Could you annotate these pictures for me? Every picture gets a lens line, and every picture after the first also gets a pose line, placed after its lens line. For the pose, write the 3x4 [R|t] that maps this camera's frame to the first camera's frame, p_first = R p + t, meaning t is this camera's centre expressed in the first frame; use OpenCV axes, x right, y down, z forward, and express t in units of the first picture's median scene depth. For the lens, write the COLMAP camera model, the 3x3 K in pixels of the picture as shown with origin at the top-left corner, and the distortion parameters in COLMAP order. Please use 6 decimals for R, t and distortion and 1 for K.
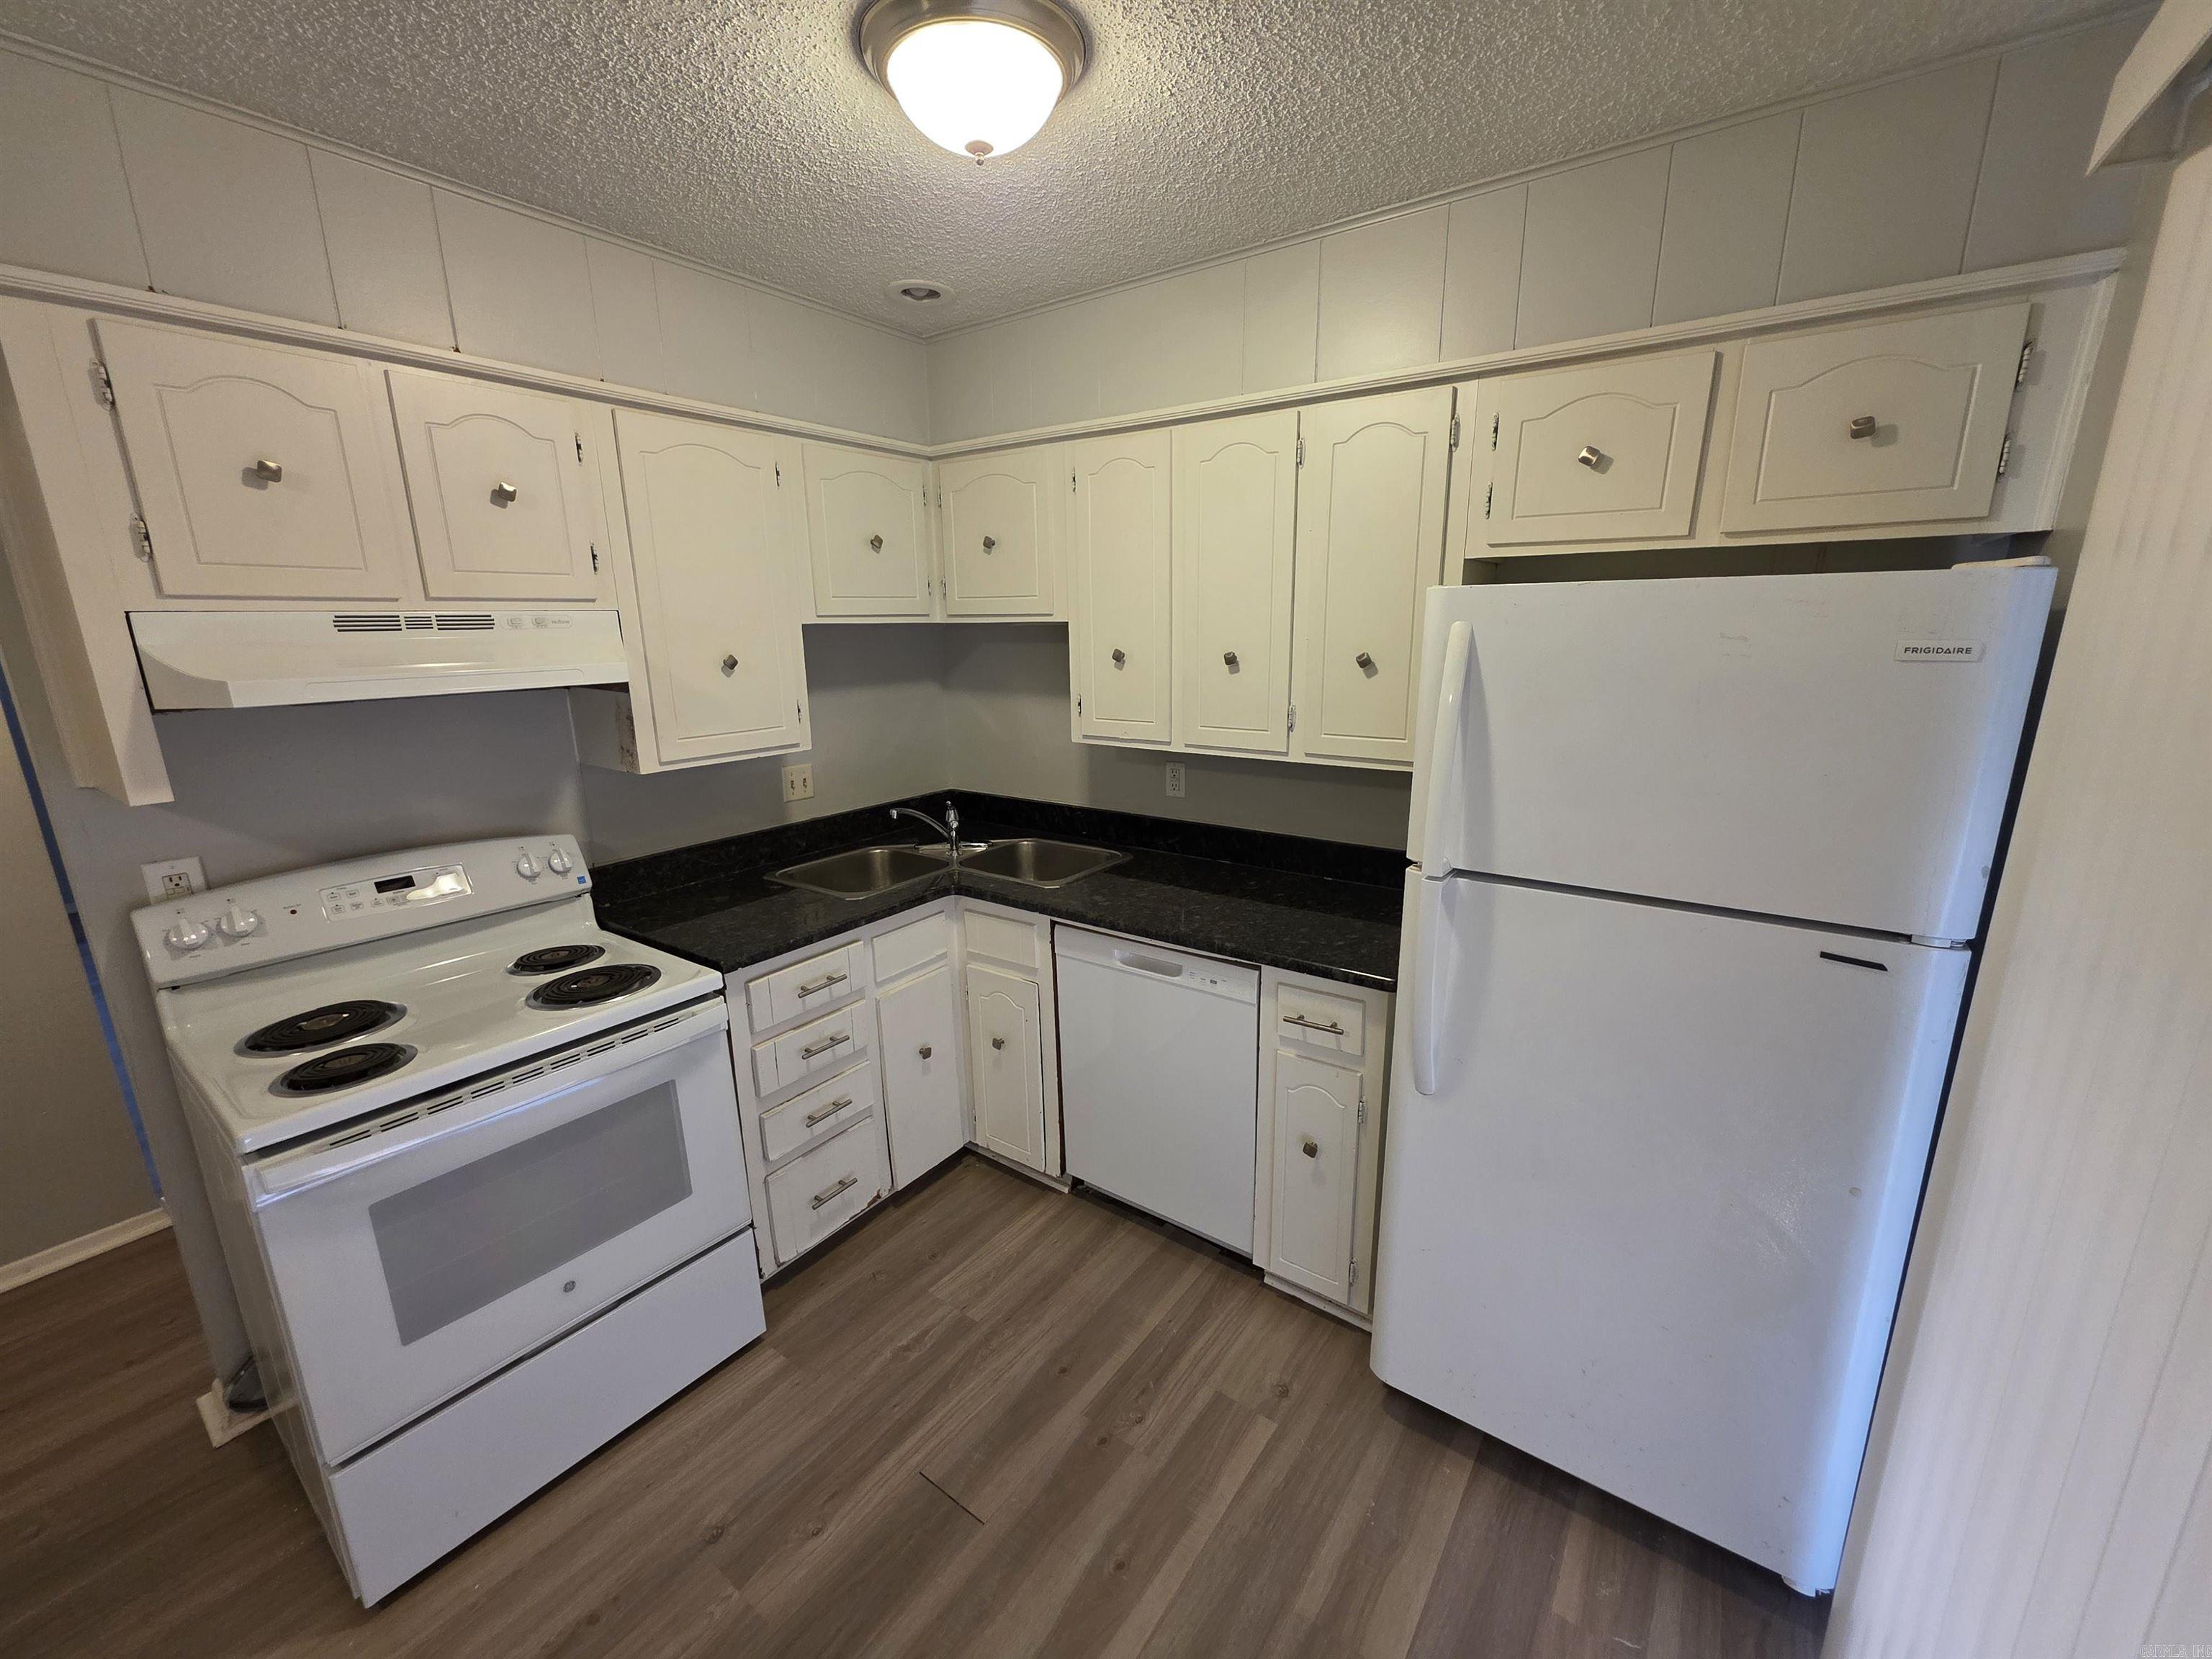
lens RADIAL K [[886.1, 0, 1119.7], [0, 886.1, 828.2], [0, 0, 1]] dist [0.013081, 0.000060]
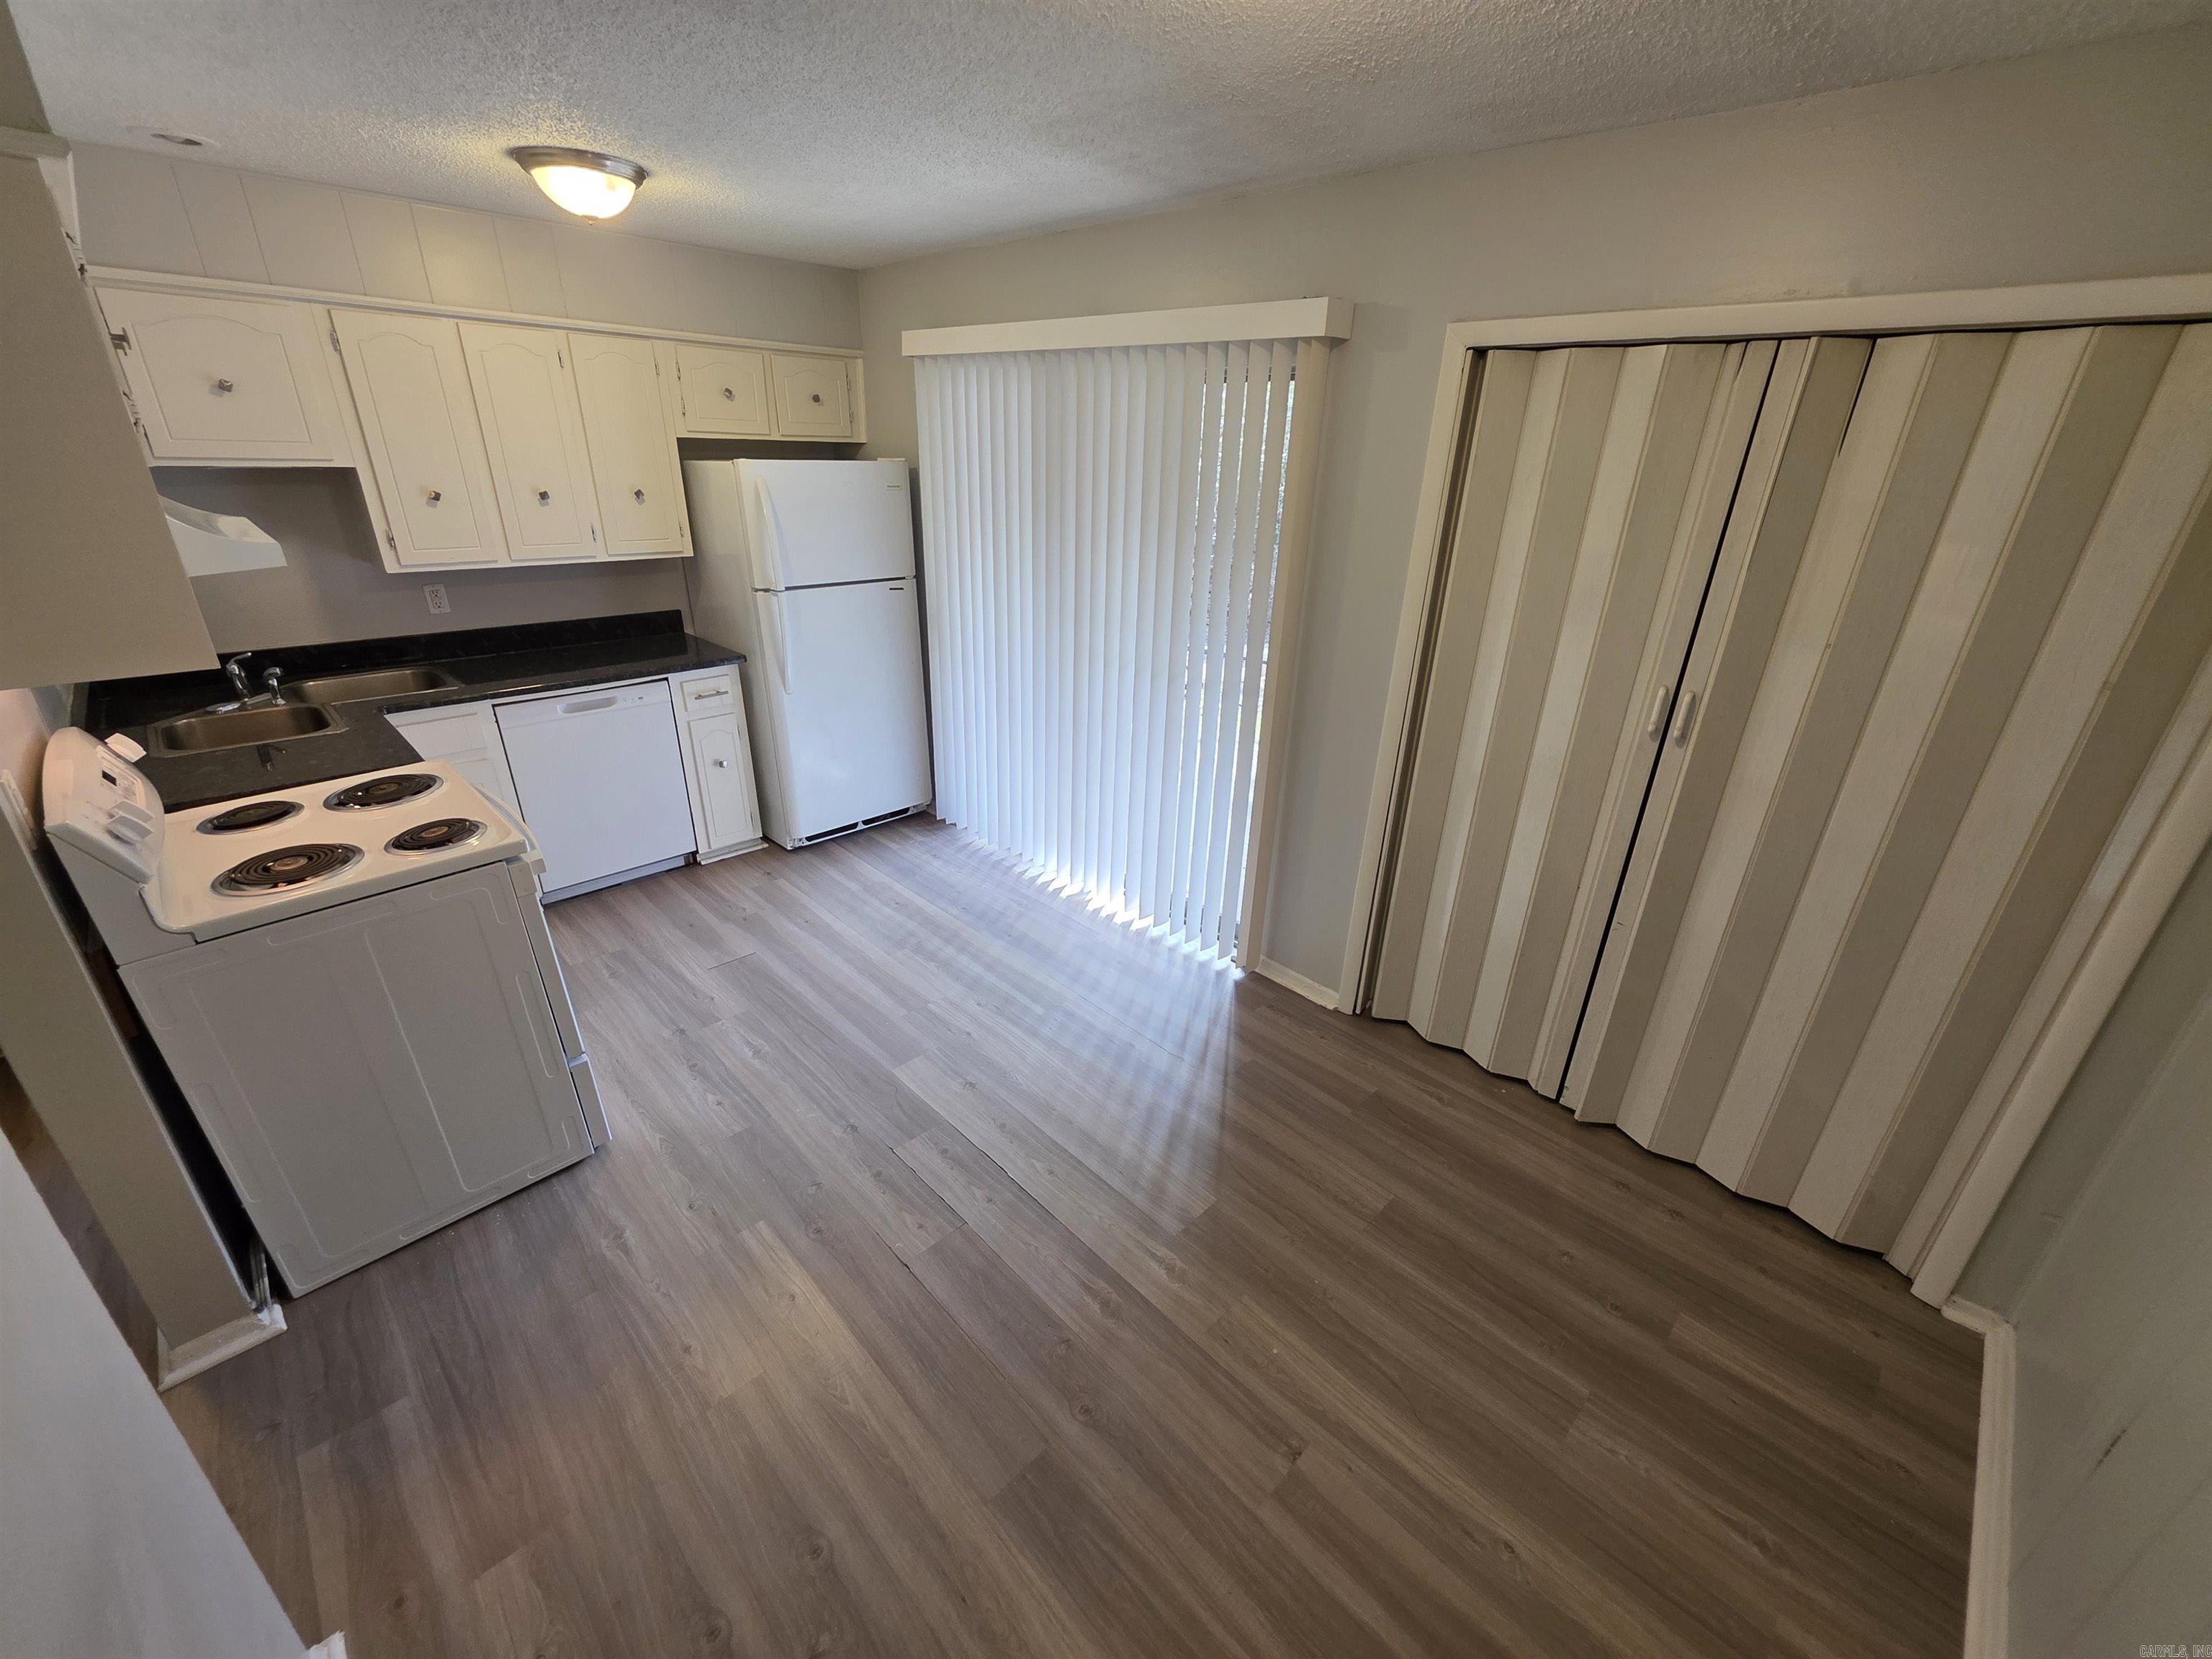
lens RADIAL K [[886.1, 0, 1119.7], [0, 886.1, 828.2], [0, 0, 1]] dist [0.013081, 0.000060]
pose [[0.151005, -0.381963, 0.911758, -1.436064], [0.201014, 0.914928, 0.349999, -0.007341], [-0.967880, 0.130424, 0.214938, -0.215573]]
